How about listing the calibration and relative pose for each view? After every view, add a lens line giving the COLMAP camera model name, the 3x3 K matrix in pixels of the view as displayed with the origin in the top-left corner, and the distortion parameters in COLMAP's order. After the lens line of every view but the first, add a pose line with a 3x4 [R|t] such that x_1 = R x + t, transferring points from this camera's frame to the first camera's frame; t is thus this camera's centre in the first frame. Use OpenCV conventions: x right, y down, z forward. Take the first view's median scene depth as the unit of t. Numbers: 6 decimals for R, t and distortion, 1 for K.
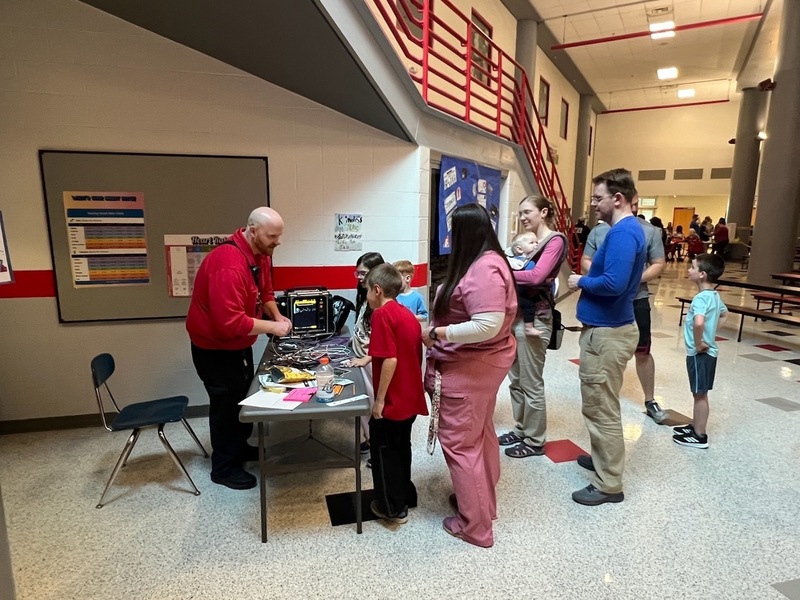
lens RADIAL K [[487.2, 0, 392.1], [0, 487.2, 301.1], [0, 0, 1]] dist [-0.024639, 0.012243]
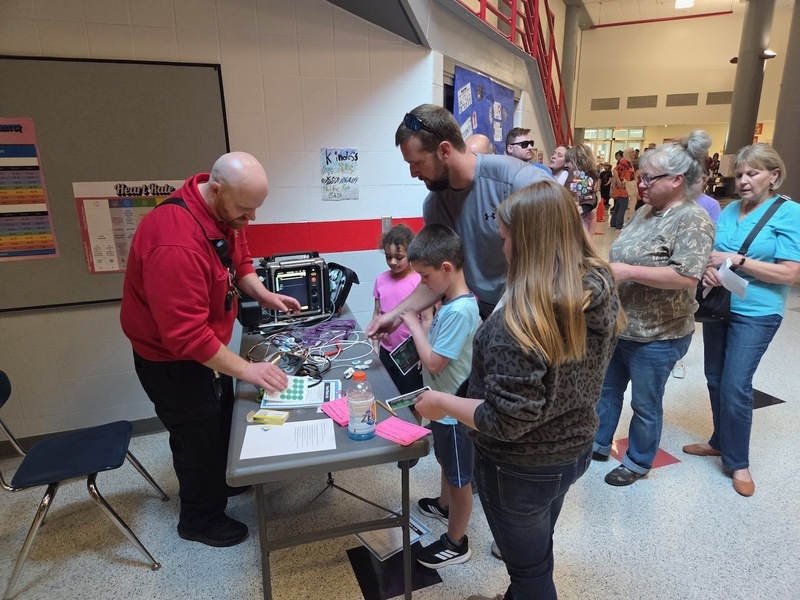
lens RADIAL K [[535.5, 0, 403.7], [0, 535.5, 305.9], [0, 0, 1]] dist [0.035709, -0.026882]
pose [[0.995270, -0.043128, 0.087046, -0.081694], [0.034211, 0.994252, 0.101455, -0.025755], [-0.090922, -0.097998, 0.991025, 0.189715]]
